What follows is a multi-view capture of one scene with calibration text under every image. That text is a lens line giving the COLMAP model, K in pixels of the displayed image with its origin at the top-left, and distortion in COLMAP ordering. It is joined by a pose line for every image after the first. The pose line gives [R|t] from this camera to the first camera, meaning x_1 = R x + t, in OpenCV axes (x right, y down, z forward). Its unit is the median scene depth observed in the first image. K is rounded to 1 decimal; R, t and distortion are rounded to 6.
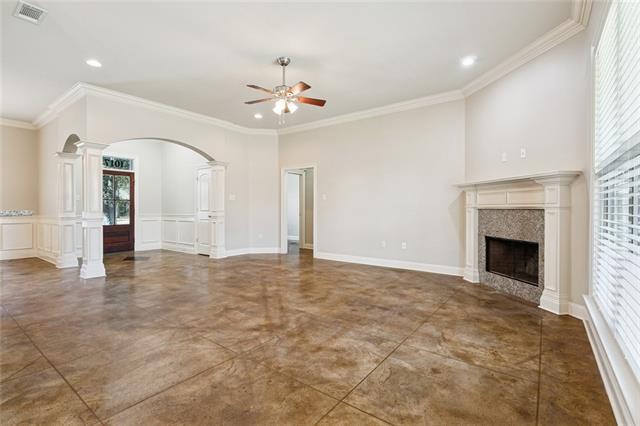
lens RADIAL K [[307.3, 0, 320.4], [0, 307.3, 211.6], [0, 0, 1]] dist [0.003829, 0.000912]
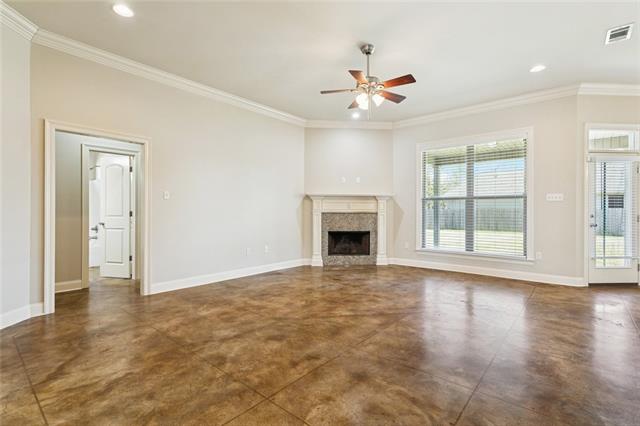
lens RADIAL K [[307.3, 0, 316.9], [0, 307.3, 213.8], [0, 0, 1]] dist [0.003829, 0.000912]
pose [[0.055626, -0.008083, 0.998419, -0.902374], [0.007449, 0.999943, 0.007681, -0.014827], [-0.998424, 0.007010, 0.055683, 0.962294]]
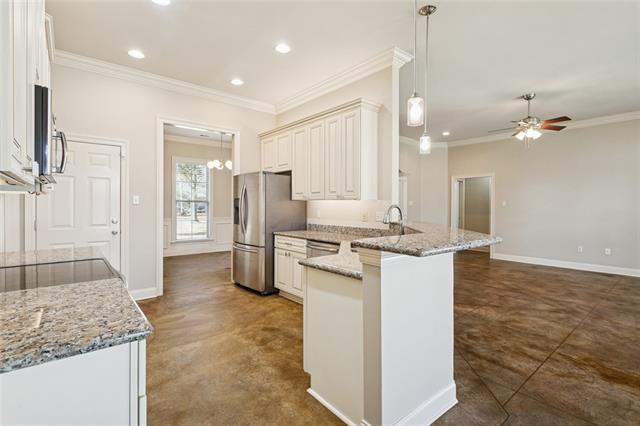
lens RADIAL K [[307.3, 0, 321.7], [0, 307.3, 208.9], [0, 0, 1]] dist [0.003829, 0.000912]
pose [[0.973466, 0.007468, -0.228708, -0.561147], [-0.008492, 0.999958, -0.003495, -0.028834], [0.228672, 0.005345, 0.973489, -0.329576]]
